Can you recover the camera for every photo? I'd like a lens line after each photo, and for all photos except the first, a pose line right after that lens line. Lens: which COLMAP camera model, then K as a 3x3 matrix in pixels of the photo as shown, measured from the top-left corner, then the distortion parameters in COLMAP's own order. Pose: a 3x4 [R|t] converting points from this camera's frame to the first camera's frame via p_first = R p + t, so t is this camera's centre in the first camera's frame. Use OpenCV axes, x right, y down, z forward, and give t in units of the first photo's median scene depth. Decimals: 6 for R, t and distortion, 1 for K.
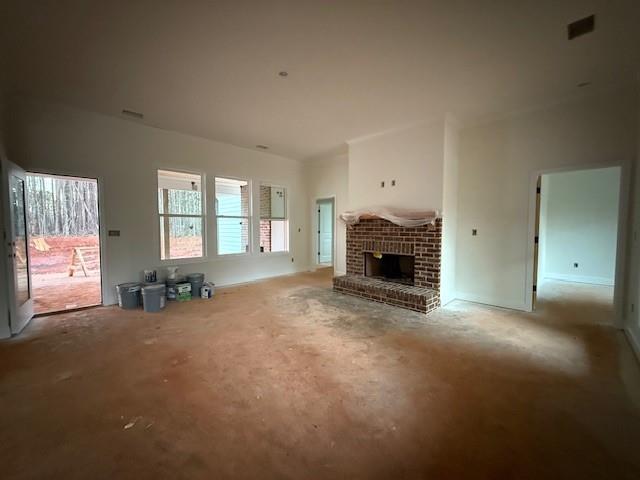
lens RADIAL K [[255.8, 0, 319.0], [0, 255.8, 238.6], [0, 0, 1]] dist [-0.001028, -0.000011]
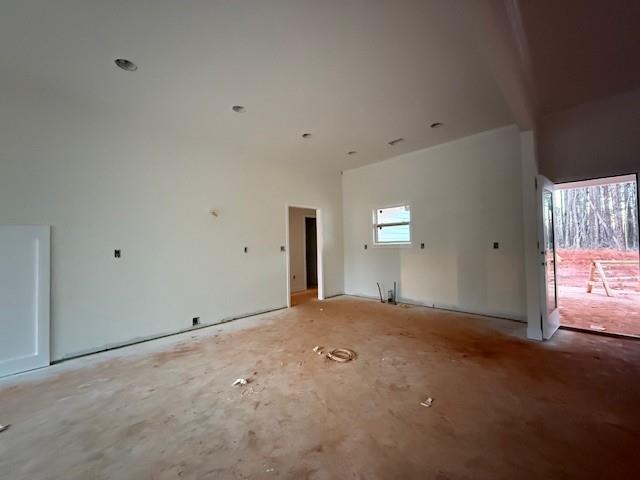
lens RADIAL K [[255.8, 0, 319.0], [0, 255.8, 238.6], [0, 0, 1]] dist [-0.001028, -0.000011]
pose [[0.007231, -0.025382, -0.999652, -0.109860], [-0.025332, 0.999352, -0.025558, 0.009110], [0.999653, 0.025508, 0.006583, 0.042611]]
